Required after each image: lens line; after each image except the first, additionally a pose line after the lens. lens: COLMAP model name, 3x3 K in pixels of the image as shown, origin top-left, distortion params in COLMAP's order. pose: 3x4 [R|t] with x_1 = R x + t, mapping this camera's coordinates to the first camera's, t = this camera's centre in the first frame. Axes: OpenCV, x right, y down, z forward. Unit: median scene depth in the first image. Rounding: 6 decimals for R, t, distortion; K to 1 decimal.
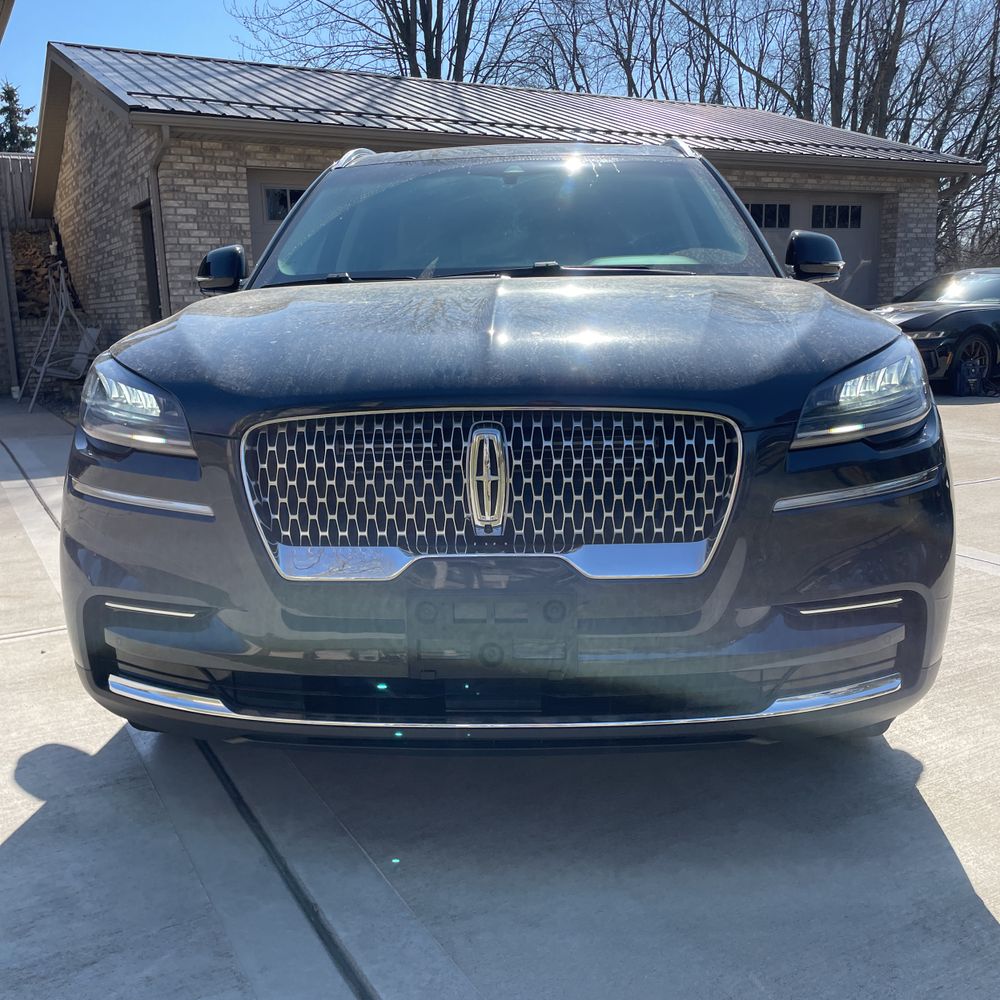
lens RADIAL K [[1006.1, 0, 498.9], [0, 1006.1, 516.4], [0, 0, 1]] dist [0.014774, 0.000000]
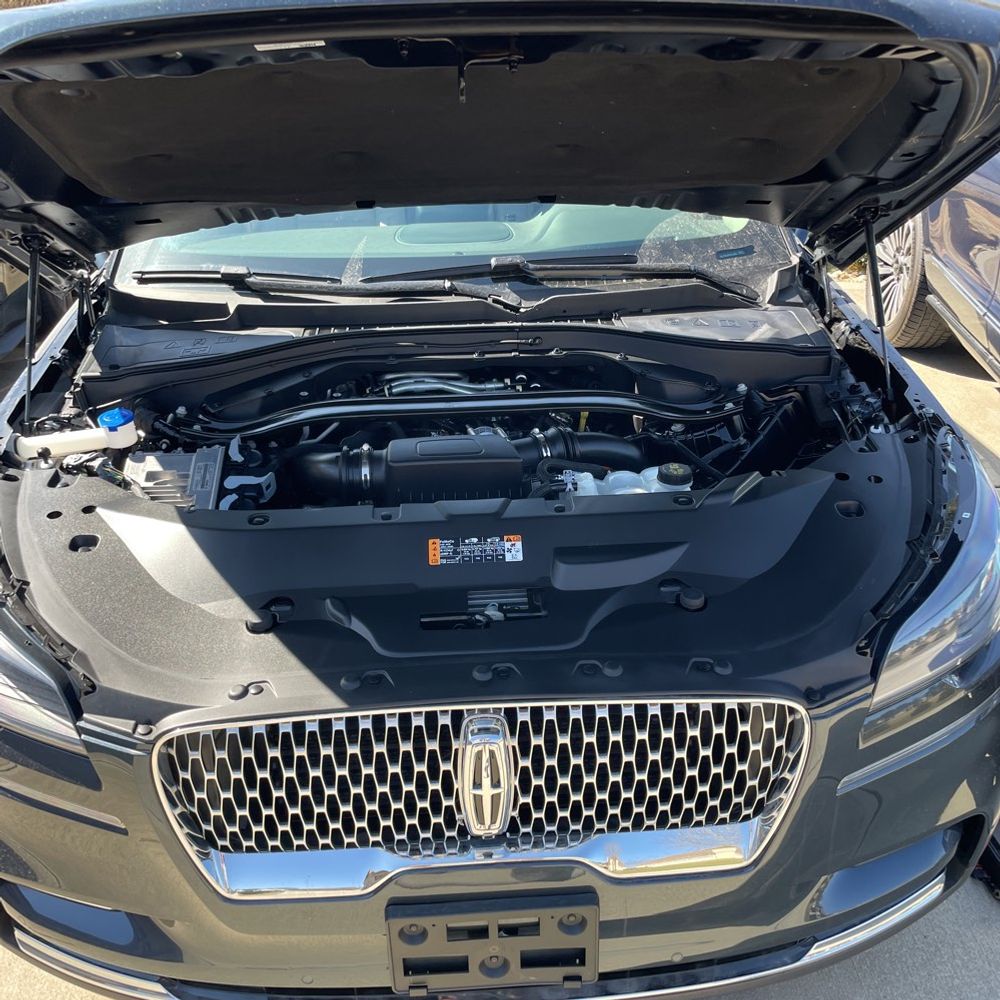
lens RADIAL K [[1006.1, 0, 506.4], [0, 1006.1, 492.0], [0, 0, 1]] dist [0.014774, 0.000000]
pose [[0.994179, -0.044584, 0.098086, -0.052500], [0.014140, 0.956483, 0.291445, -0.404927], [-0.106811, -0.288361, 0.951546, 0.277744]]
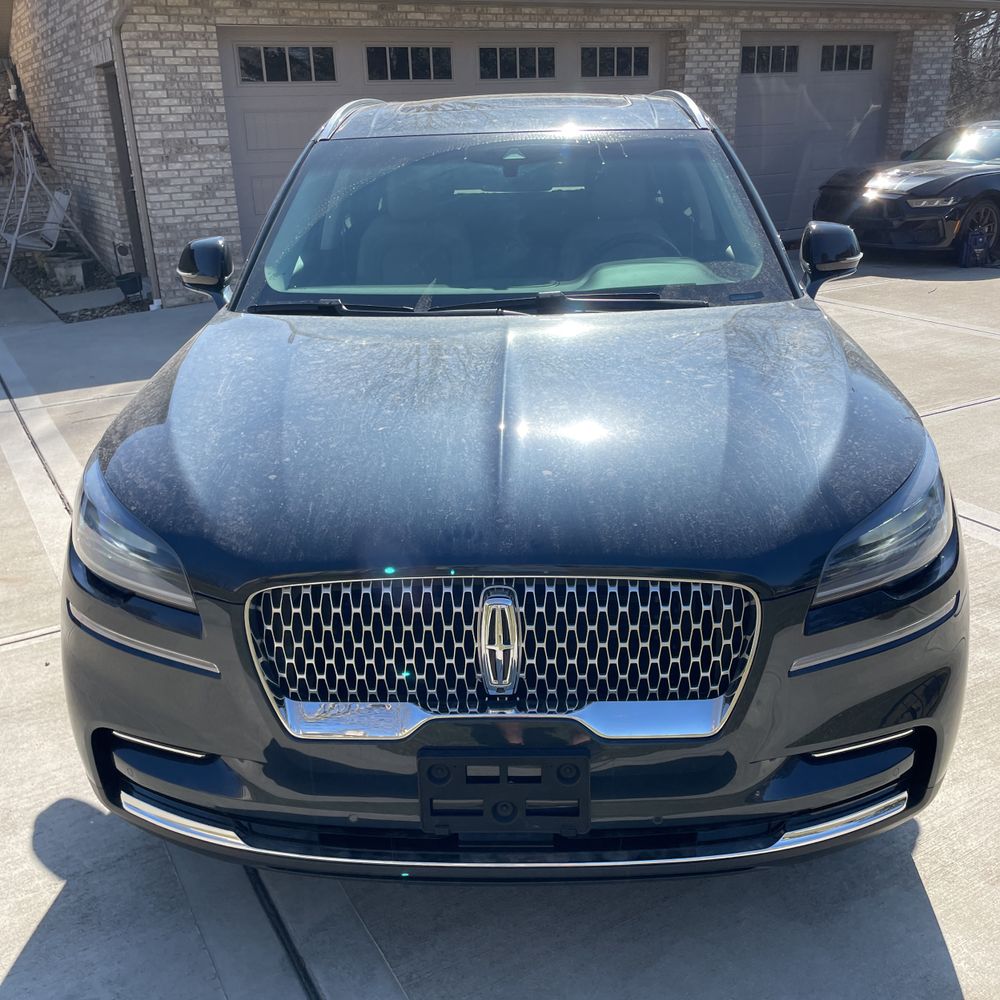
lens RADIAL K [[1006.1, 0, 498.3], [0, 1006.1, 496.8], [0, 0, 1]] dist [0.014774, 0.000000]
pose [[0.999912, -0.008888, 0.009841, -0.017776], [0.007171, 0.986690, 0.162457, -0.286838], [-0.011154, -0.162372, 0.986667, 0.049175]]
